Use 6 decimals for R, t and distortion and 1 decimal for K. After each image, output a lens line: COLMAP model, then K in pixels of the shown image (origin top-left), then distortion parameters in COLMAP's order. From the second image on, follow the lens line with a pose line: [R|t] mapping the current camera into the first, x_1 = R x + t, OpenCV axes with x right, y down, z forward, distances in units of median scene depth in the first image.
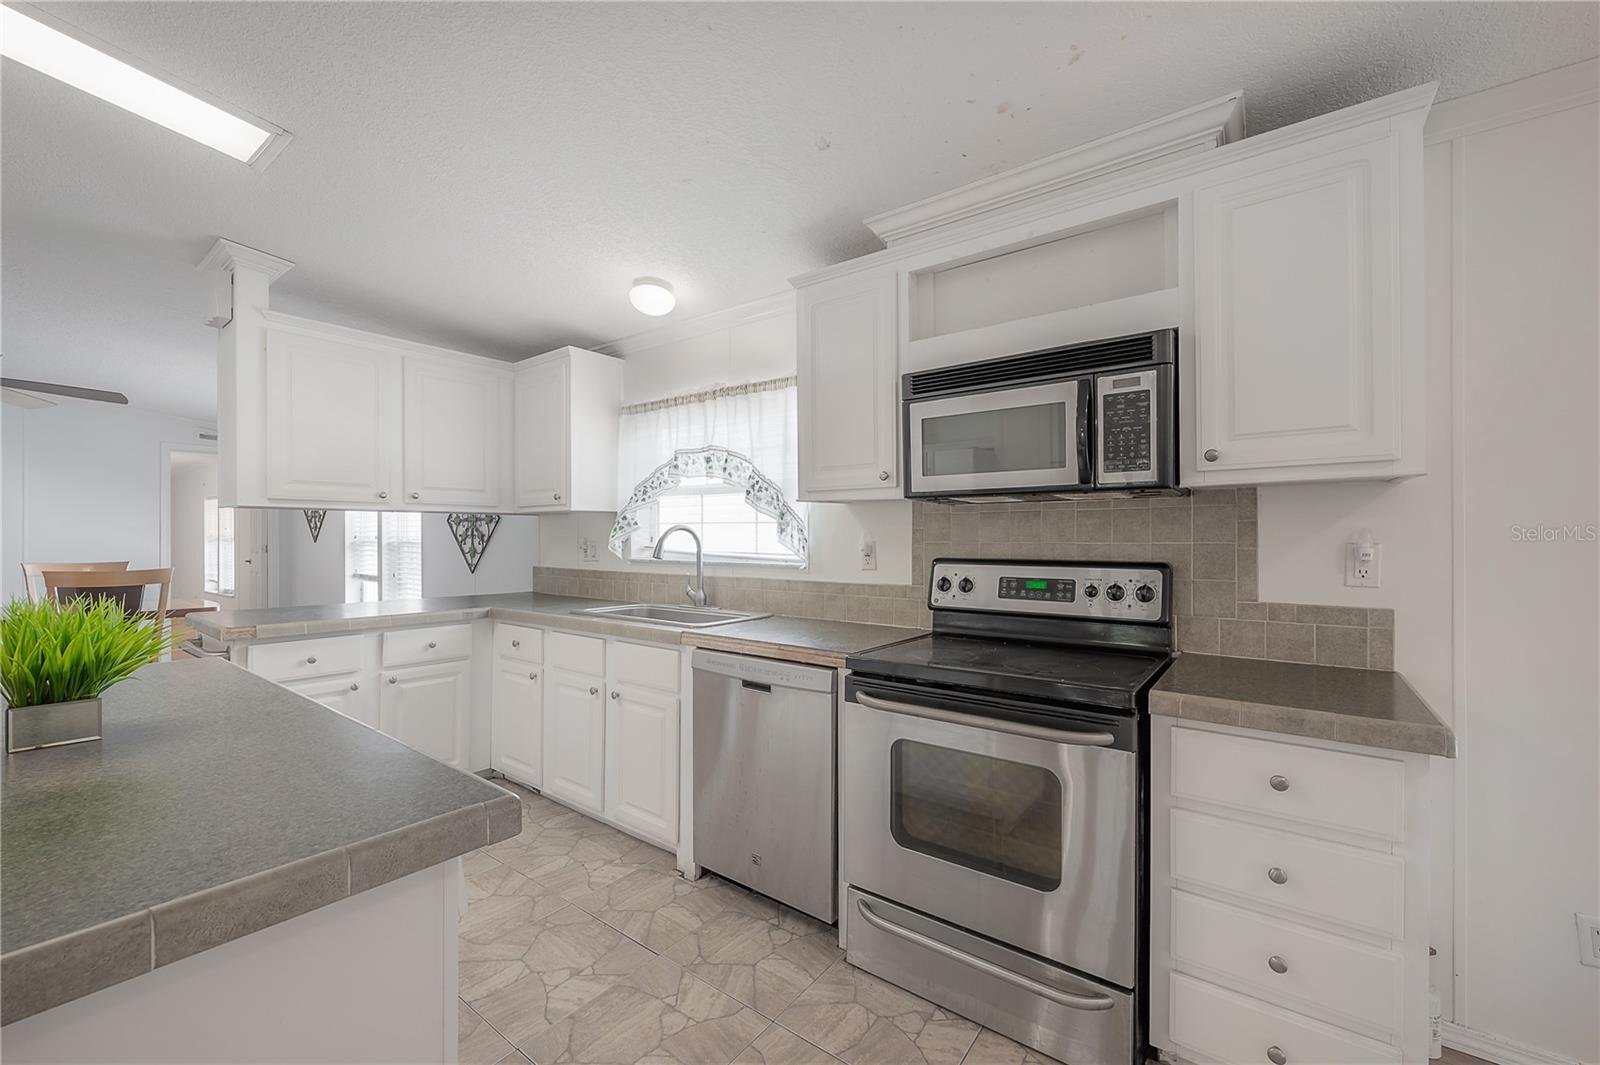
lens RADIAL K [[640.4, 0, 800.7], [0, 640.4, 534.4], [0, 0, 1]] dist [-0.006940, 0.000825]
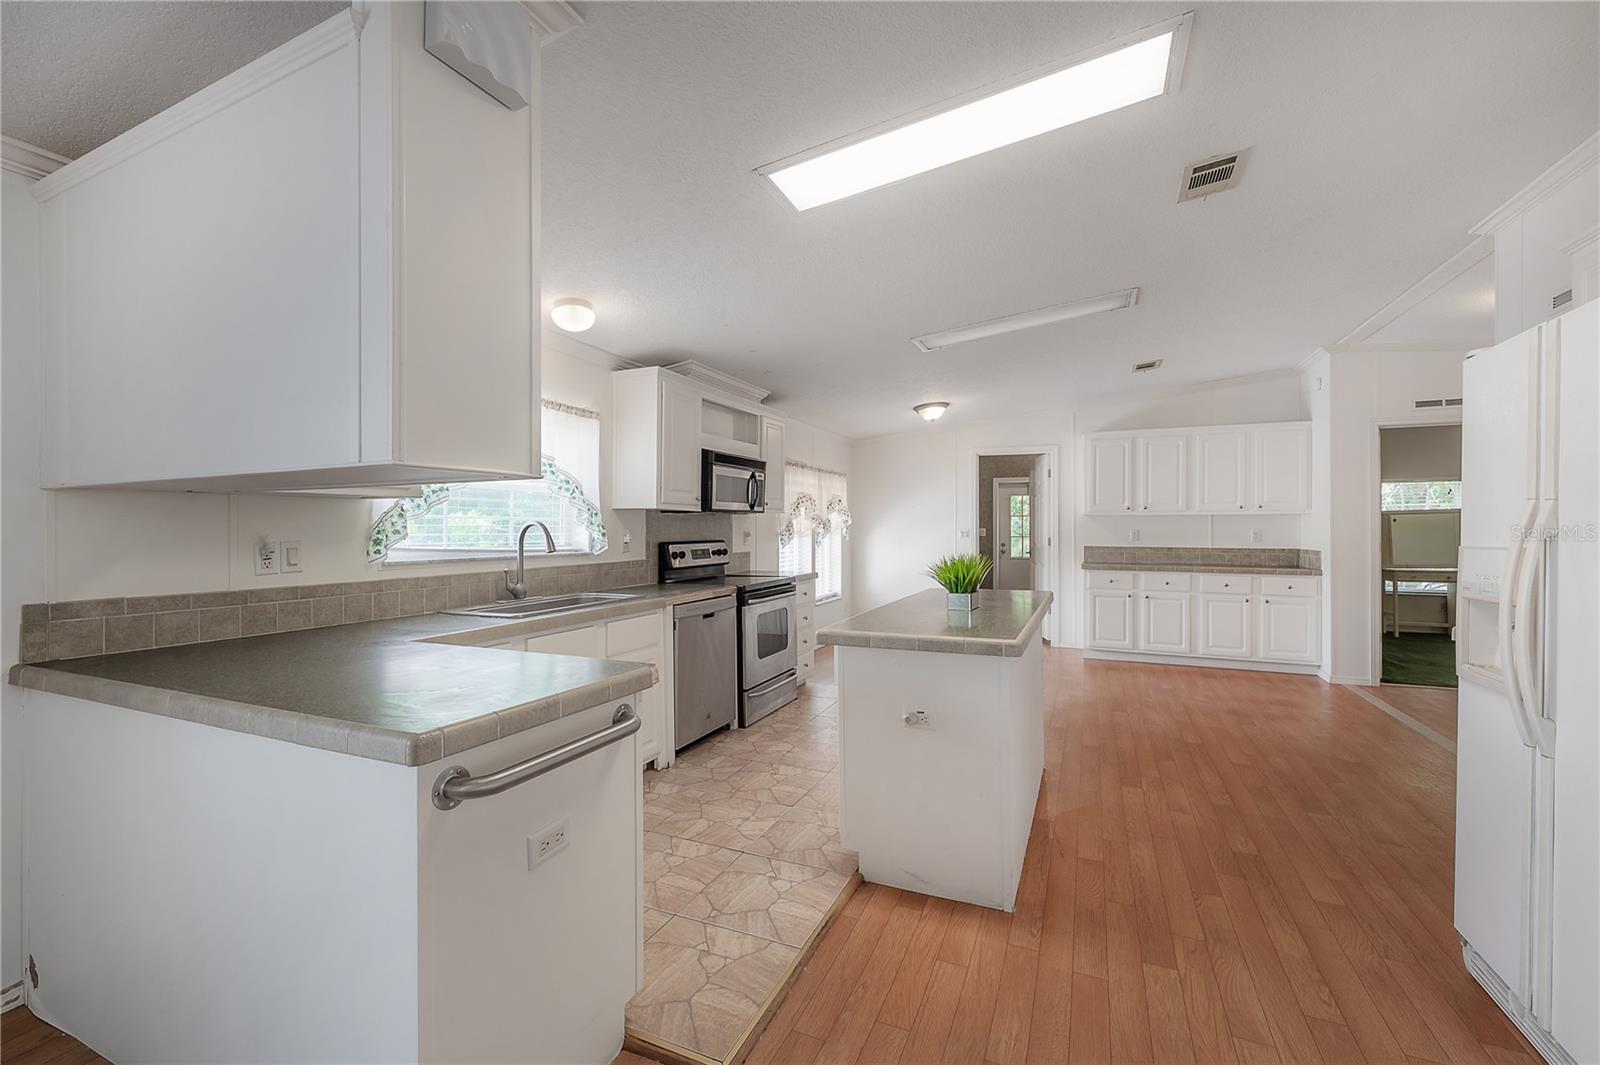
lens RADIAL K [[640.4, 0, 793.3], [0, 640.4, 524.5], [0, 0, 1]] dist [-0.006940, 0.000825]
pose [[-0.209349, 0.008180, 0.977807, -1.885647], [0.005446, 0.999959, -0.007199, 0.002277], [-0.977826, 0.003818, -0.209385, 1.173783]]
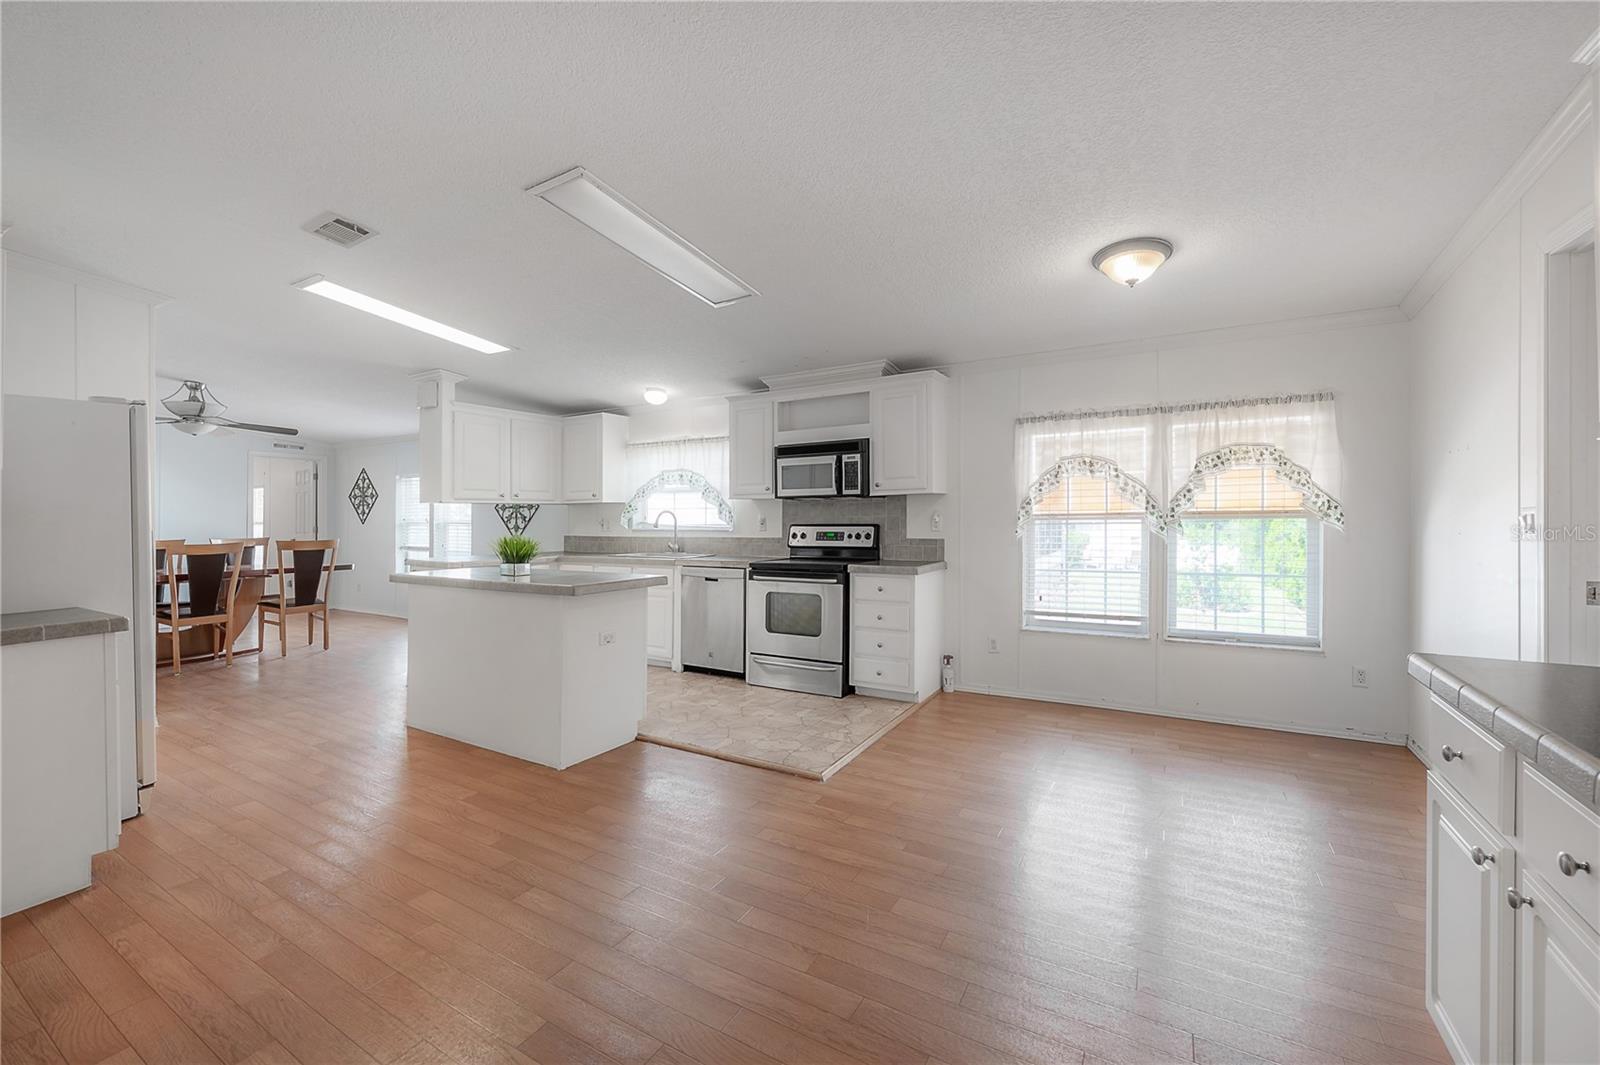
lens RADIAL K [[640.4, 0, 792.3], [0, 640.4, 499.8], [0, 0, 1]] dist [-0.006940, 0.000825]
pose [[0.994184, -0.001397, 0.107687, -0.029515], [0.004708, 0.999524, -0.030500, 0.021784], [-0.107593, 0.030829, 0.993717, -1.387558]]
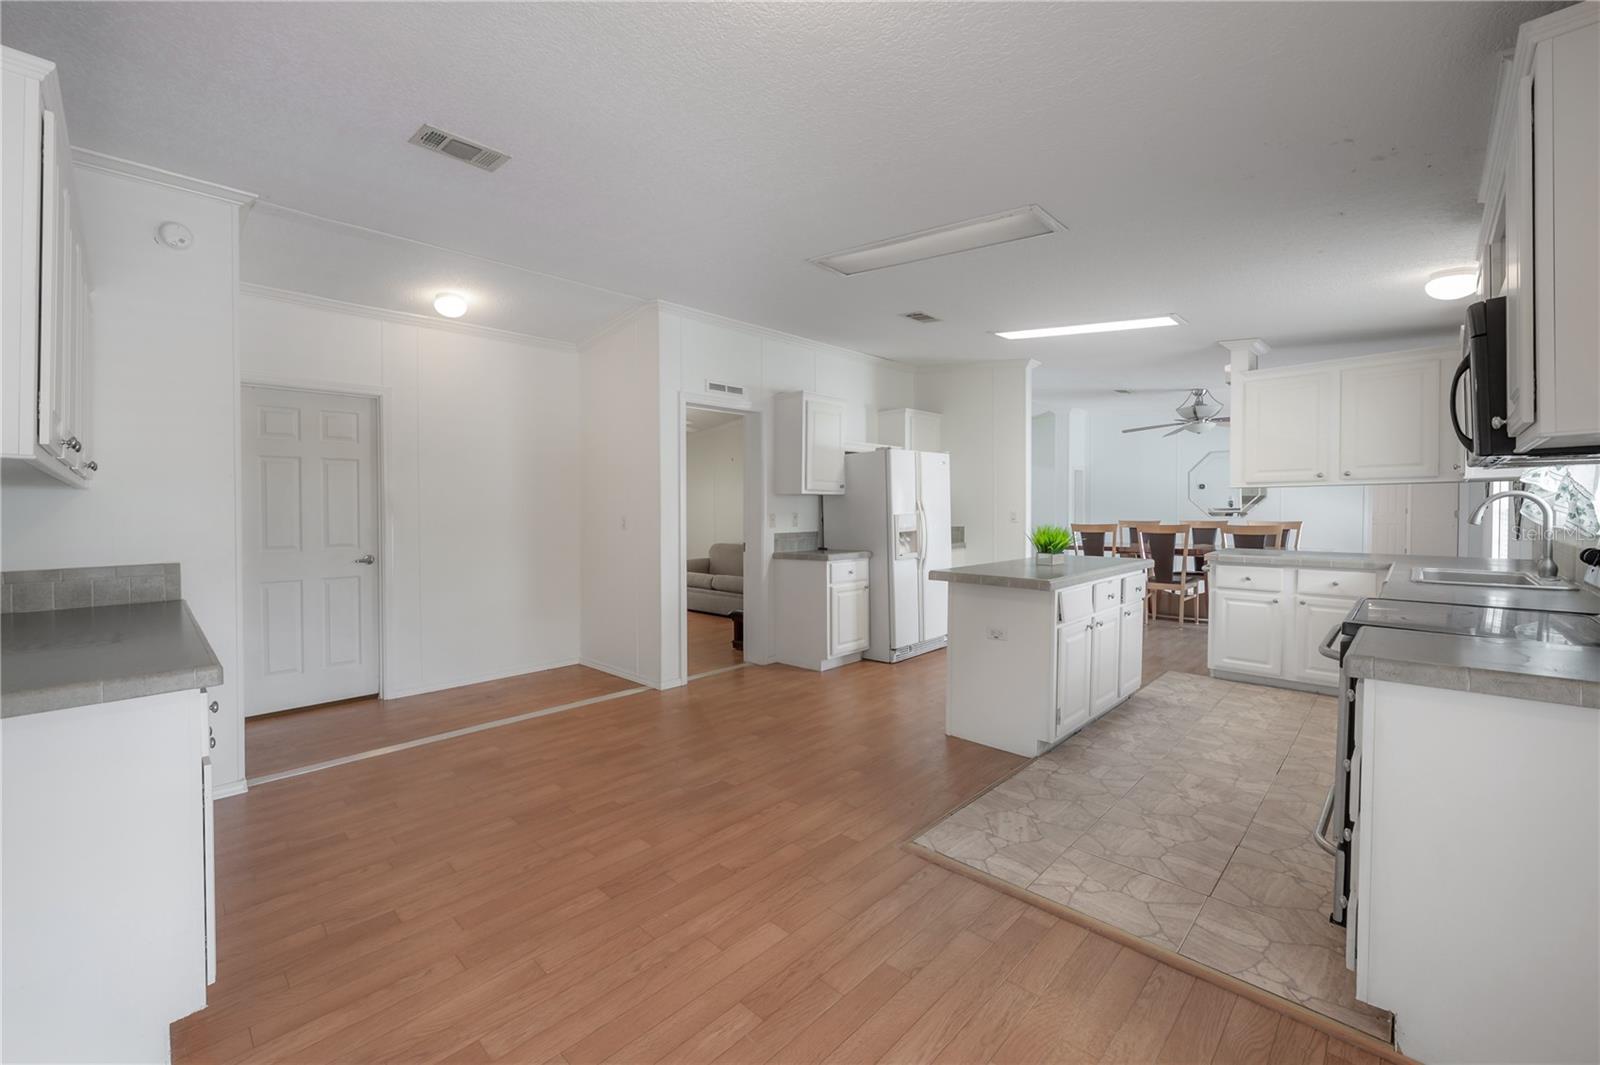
lens RADIAL K [[640.4, 0, 786.8], [0, 640.4, 540.5], [0, 0, 1]] dist [-0.006940, 0.000825]
pose [[-0.122233, 0.059160, -0.990737, 1.338171], [0.007069, 0.998248, 0.058737, -0.013482], [0.992476, 0.000176, -0.122437, -0.001075]]
